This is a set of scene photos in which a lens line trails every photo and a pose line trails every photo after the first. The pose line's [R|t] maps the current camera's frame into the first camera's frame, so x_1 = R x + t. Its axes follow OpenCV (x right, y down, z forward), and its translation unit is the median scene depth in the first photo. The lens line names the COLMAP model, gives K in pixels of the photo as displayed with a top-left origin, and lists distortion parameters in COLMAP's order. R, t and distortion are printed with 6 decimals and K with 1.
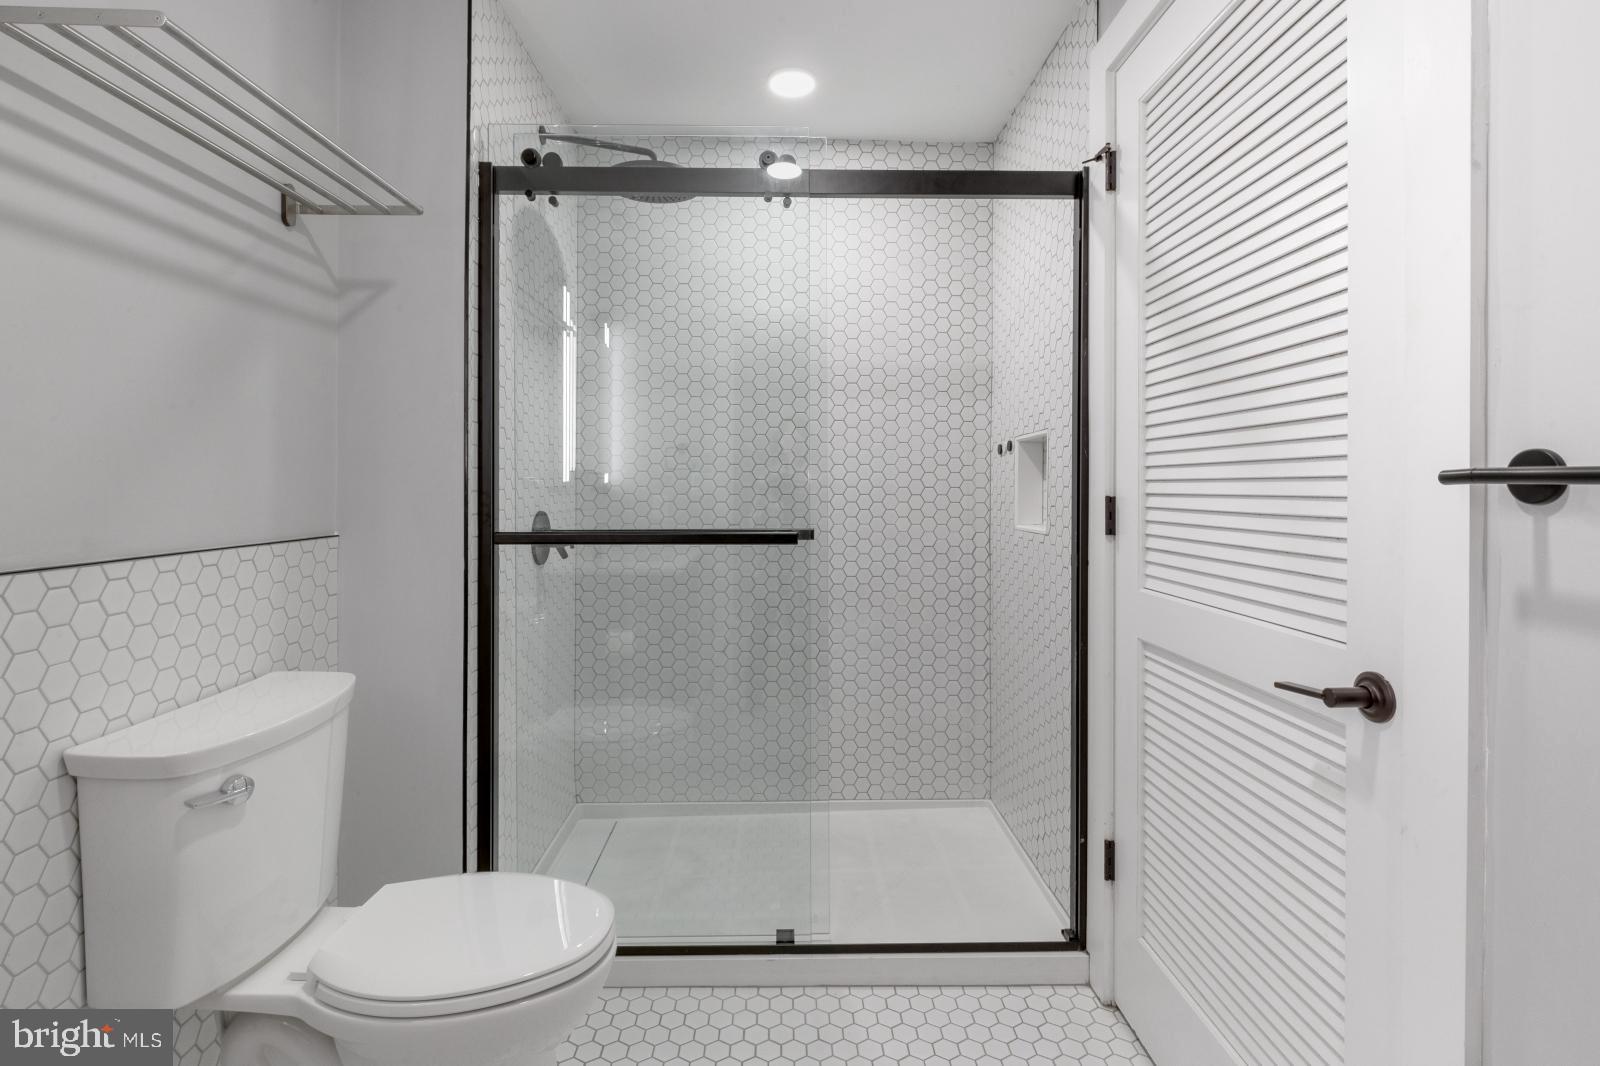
lens RADIAL K [[735.7, 0, 787.9], [0, 735.7, 487.8], [0, 0, 1]] dist [-0.000957, -0.000597]
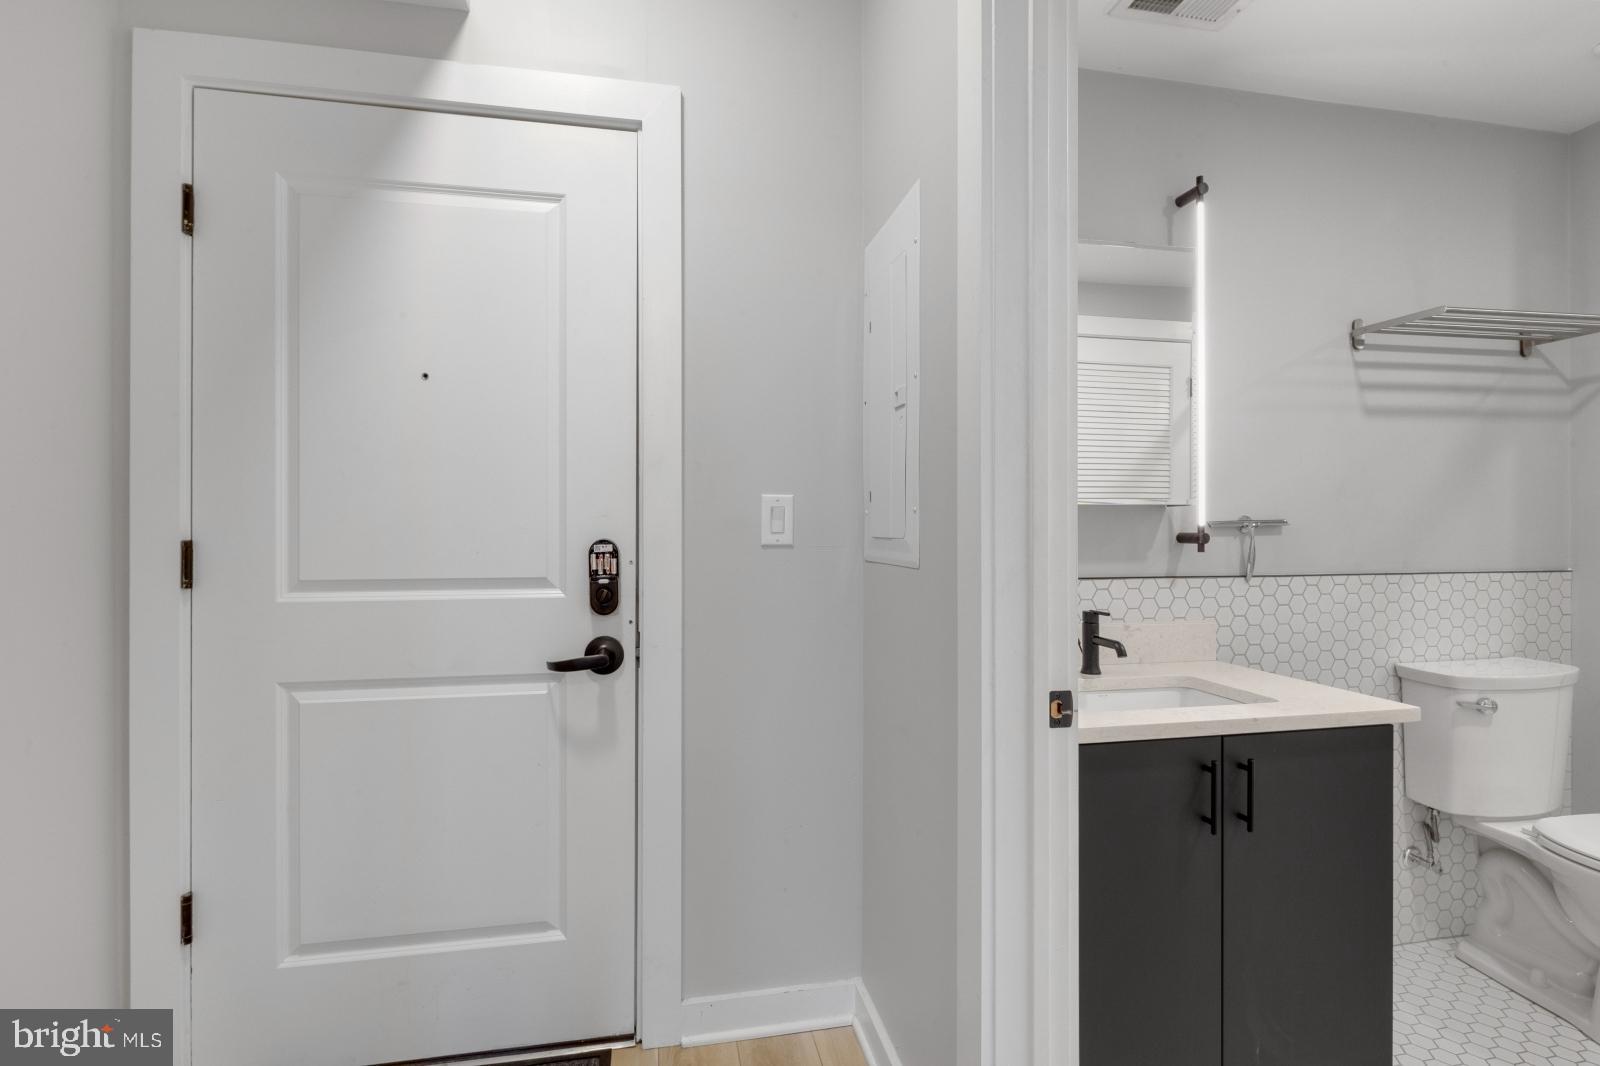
lens RADIAL K [[755.0, 0, 797.8], [0, 755.0, 531.8], [0, 0, 1]] dist [-0.001037, -0.000798]
pose [[0.175031, -0.005059, -0.984550, 0.350120], [-0.000543, 0.999986, -0.005235, 0.001269], [0.984563, 0.001451, 0.175026, -0.445203]]
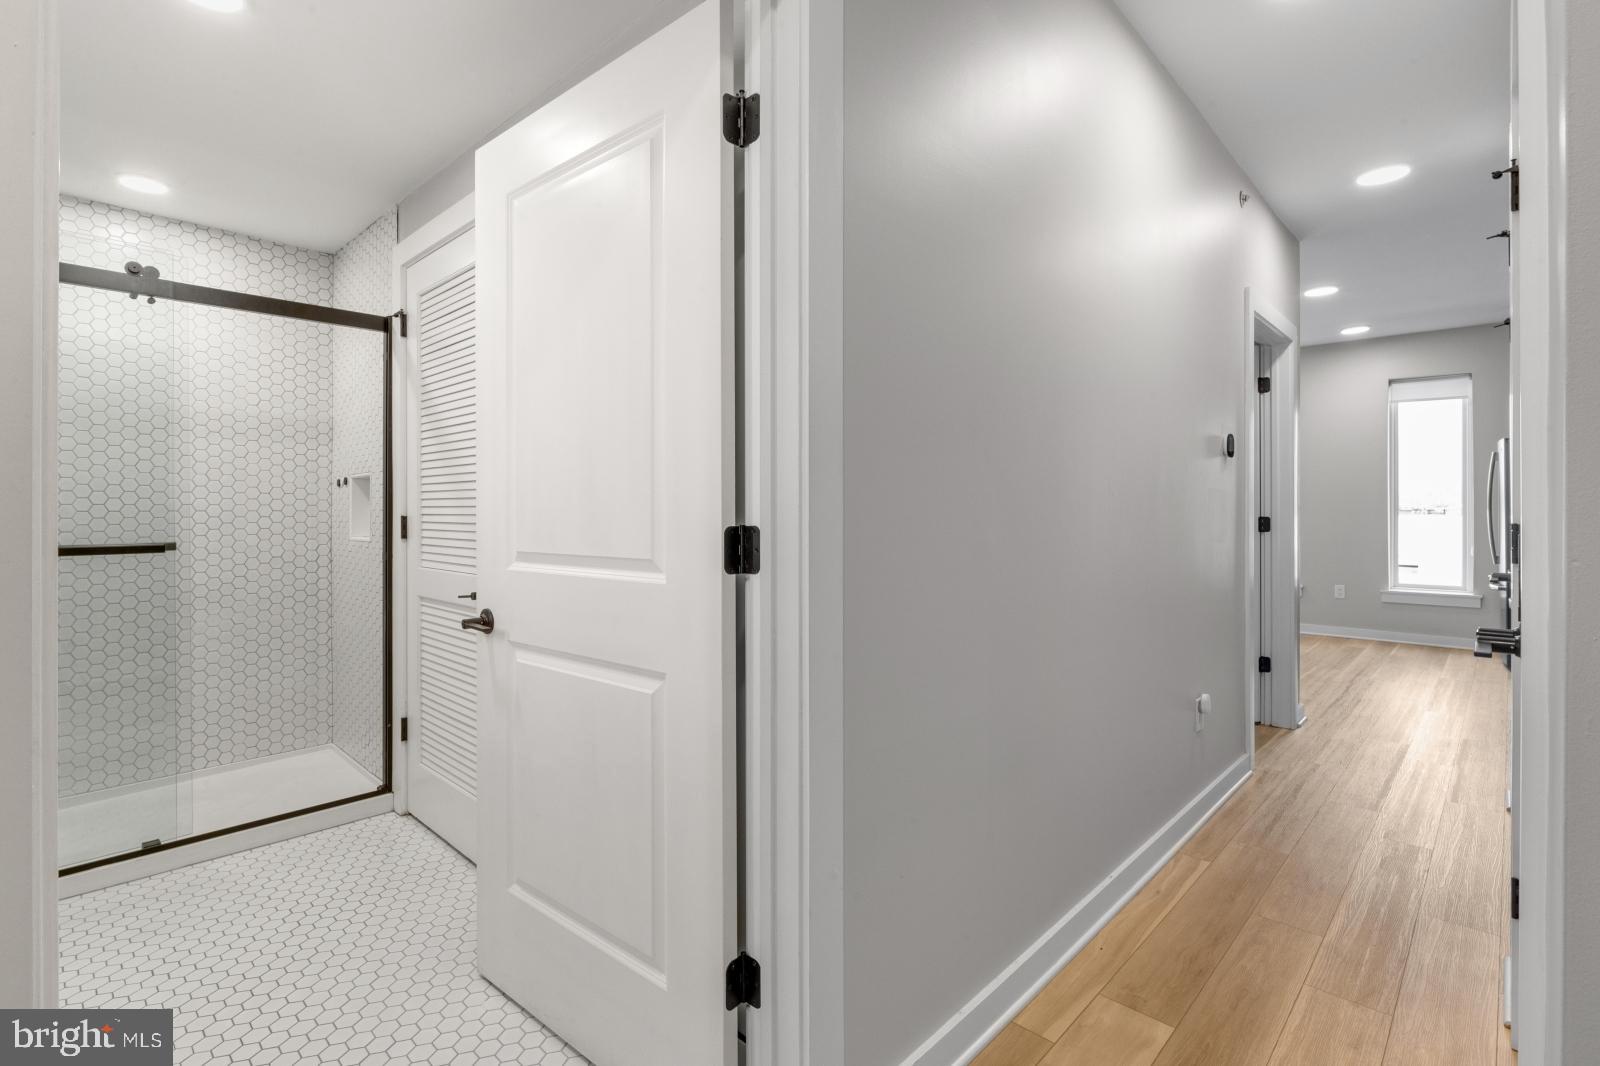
lens RADIAL K [[746.8, 0, 795.1], [0, 746.8, 508.8], [0, 0, 1]] dist [-0.001605, 0.000074]
pose [[0.698434, -0.002136, 0.715671, -0.120856], [0.003396, 0.999994, -0.000330, -0.000840], [-0.715666, 0.002661, 0.698437, -0.619999]]
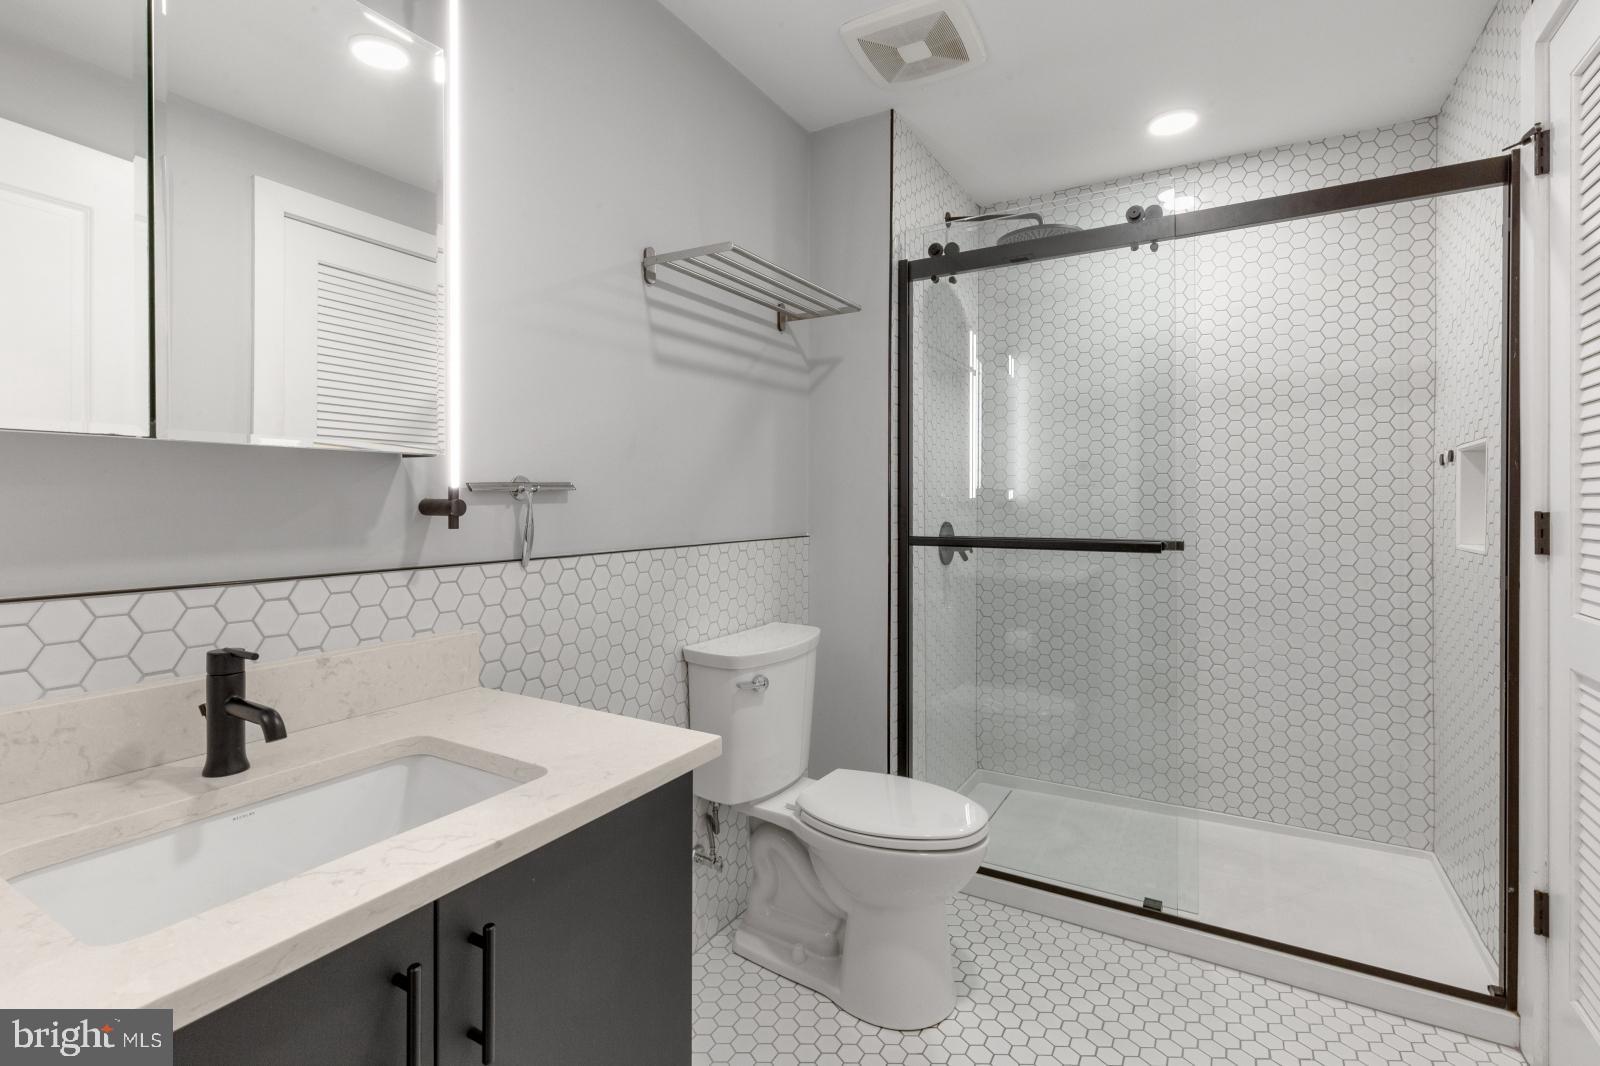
lens RADIAL K [[734.8, 0, 799.9], [0, 734.8, 503.5], [0, 0, 1]] dist [0.000513, -0.000275]
pose [[0.854050, -0.000561, -0.520191, 0.092528], [0.000160, 1.000000, -0.000815, 0.001442], [0.520191, 0.000612, 0.854050, -0.179168]]
